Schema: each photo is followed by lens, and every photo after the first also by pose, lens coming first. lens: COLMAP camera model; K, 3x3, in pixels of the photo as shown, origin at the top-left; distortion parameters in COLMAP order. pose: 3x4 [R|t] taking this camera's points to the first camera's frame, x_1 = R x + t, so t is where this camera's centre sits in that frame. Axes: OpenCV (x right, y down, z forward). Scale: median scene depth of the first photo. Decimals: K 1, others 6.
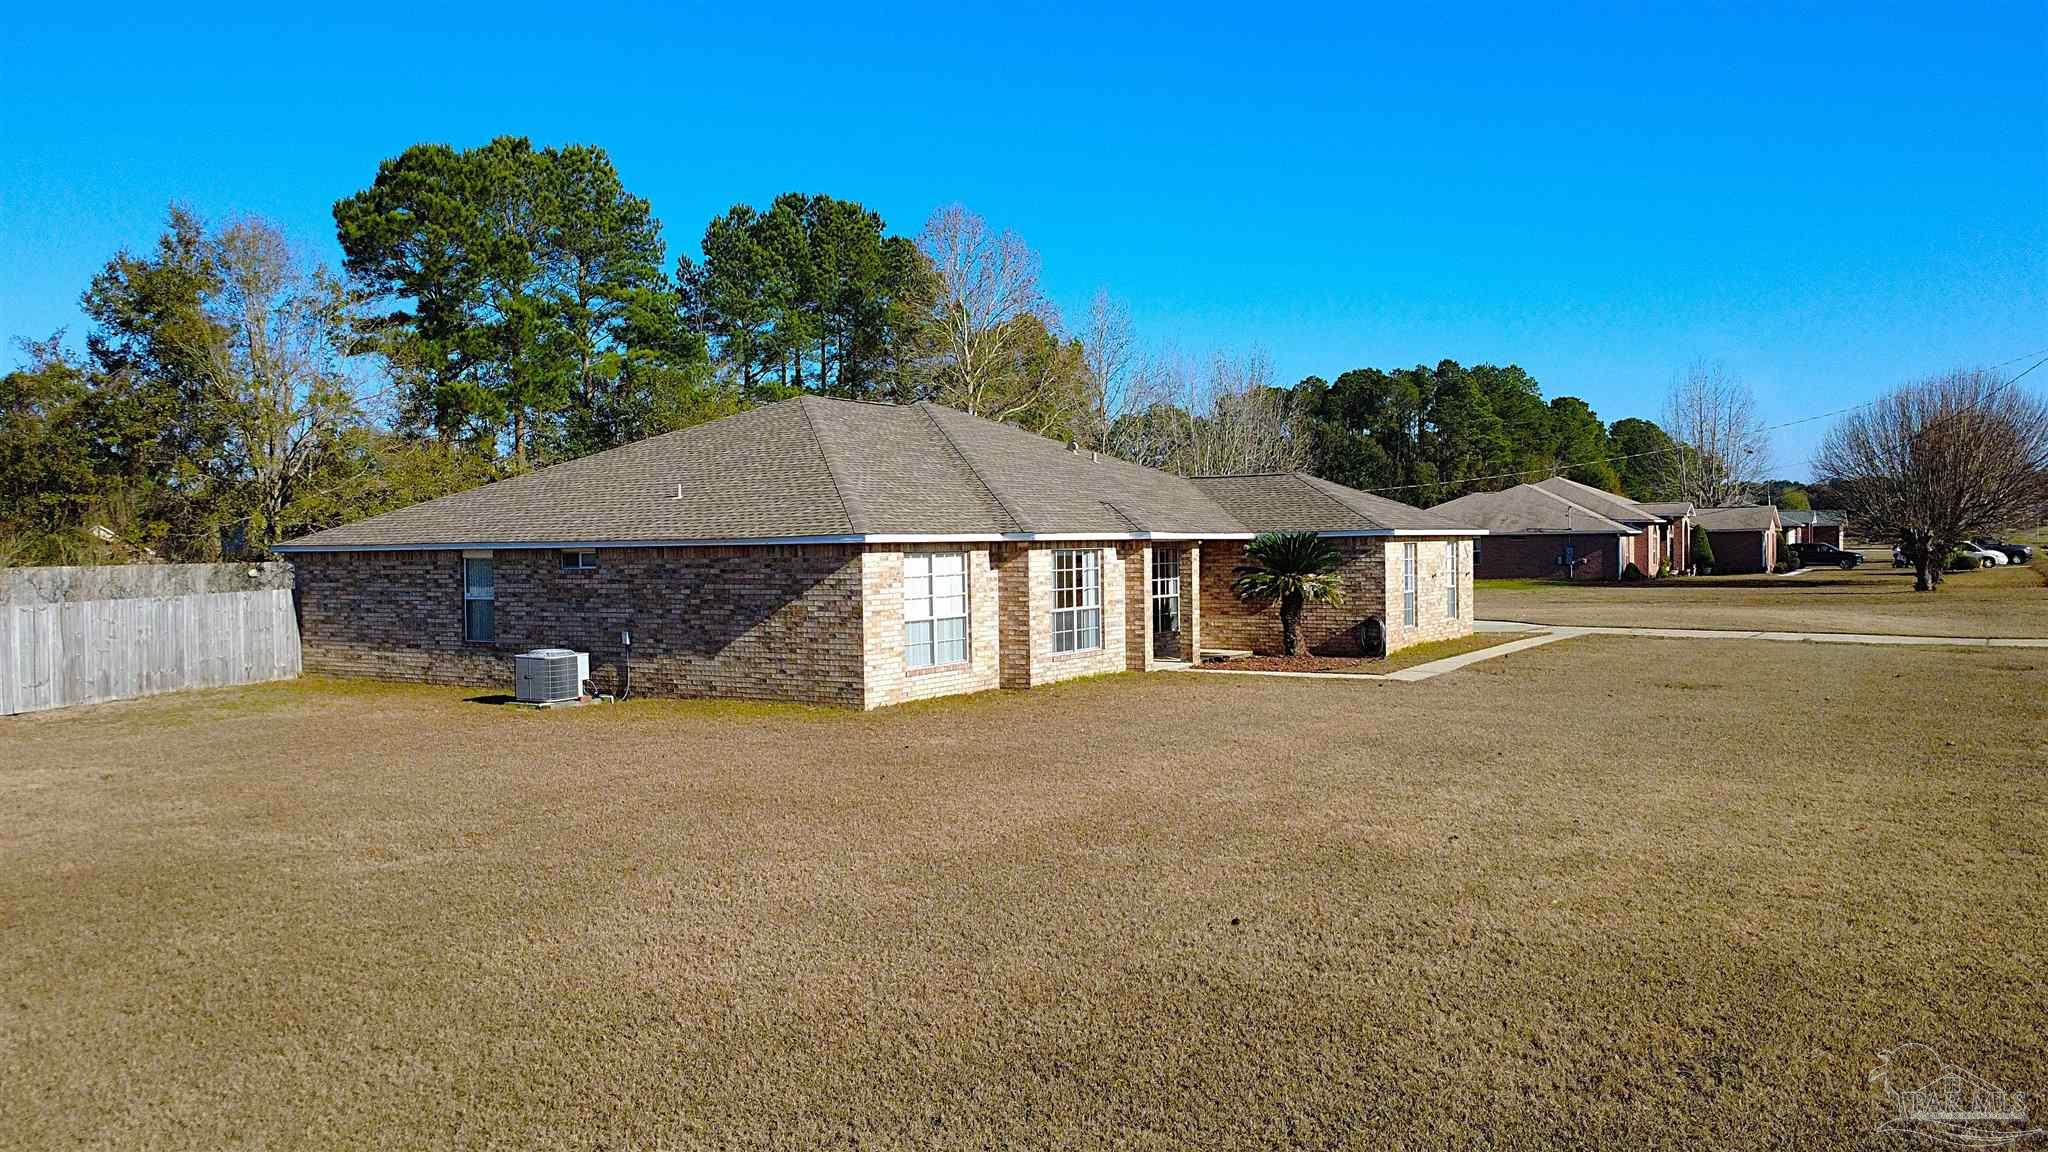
lens RADIAL K [[1493.7, 0, 1018.6], [0, 1493.7, 576.9], [0, 0, 1]] dist [-0.004063, 0.004536]
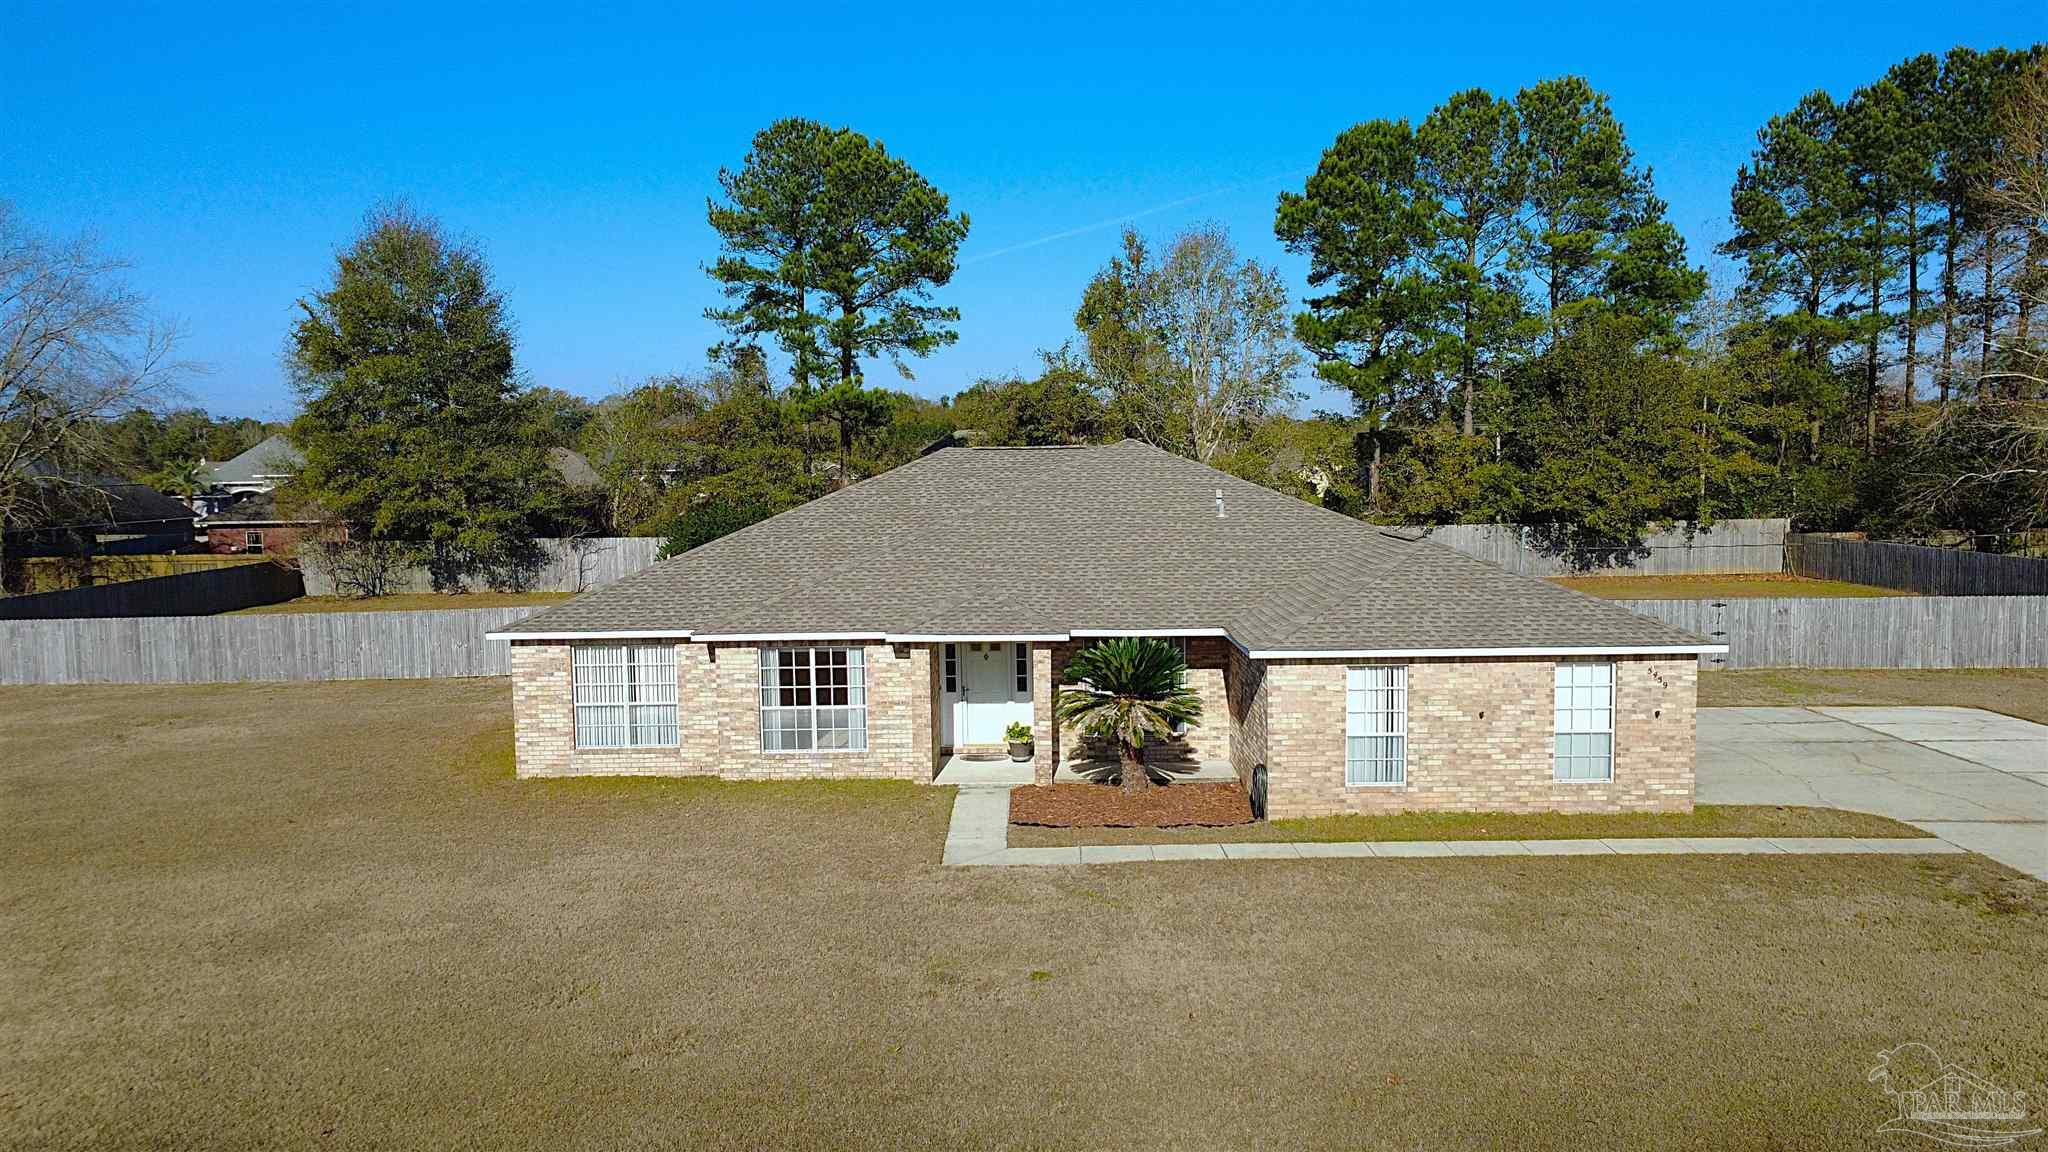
lens RADIAL K [[1493.7, 0, 1023.5], [0, 1493.7, 587.4], [0, 0, 1]] dist [-0.004063, 0.004536]
pose [[0.531051, 0.081094, -0.843450, 0.915028], [-0.012782, 0.996063, 0.087719, -0.142182], [0.847243, -0.035803, 0.529997, 0.600084]]
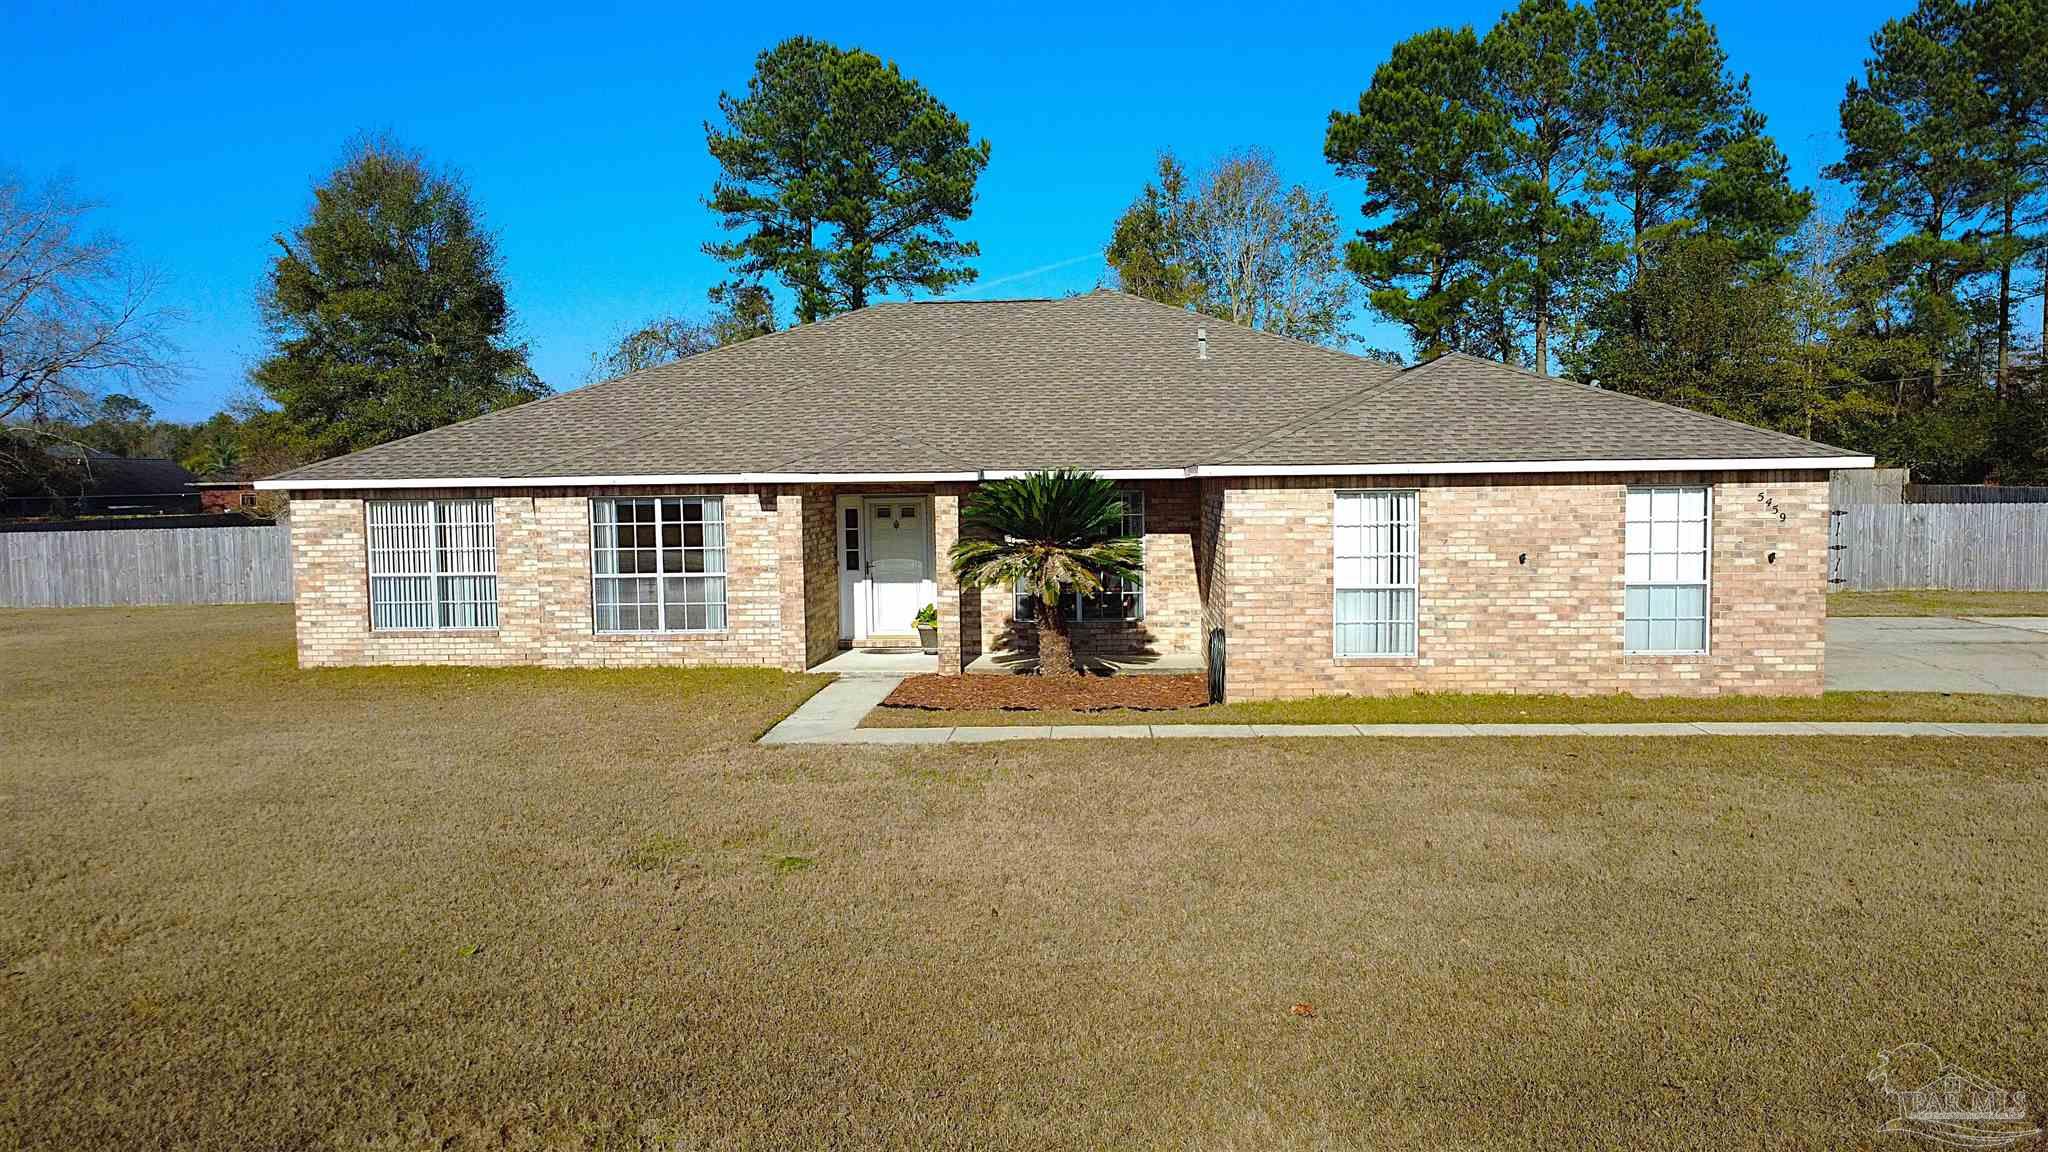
lens RADIAL K [[1493.7, 0, 1024.3], [0, 1493.7, 581.3], [0, 0, 1]] dist [-0.004063, 0.004536]
pose [[0.486331, 0.070465, -0.870929, 0.780545], [-0.012724, 0.997208, 0.073577, -0.033378], [0.873682, -0.024701, 0.485870, 0.788352]]
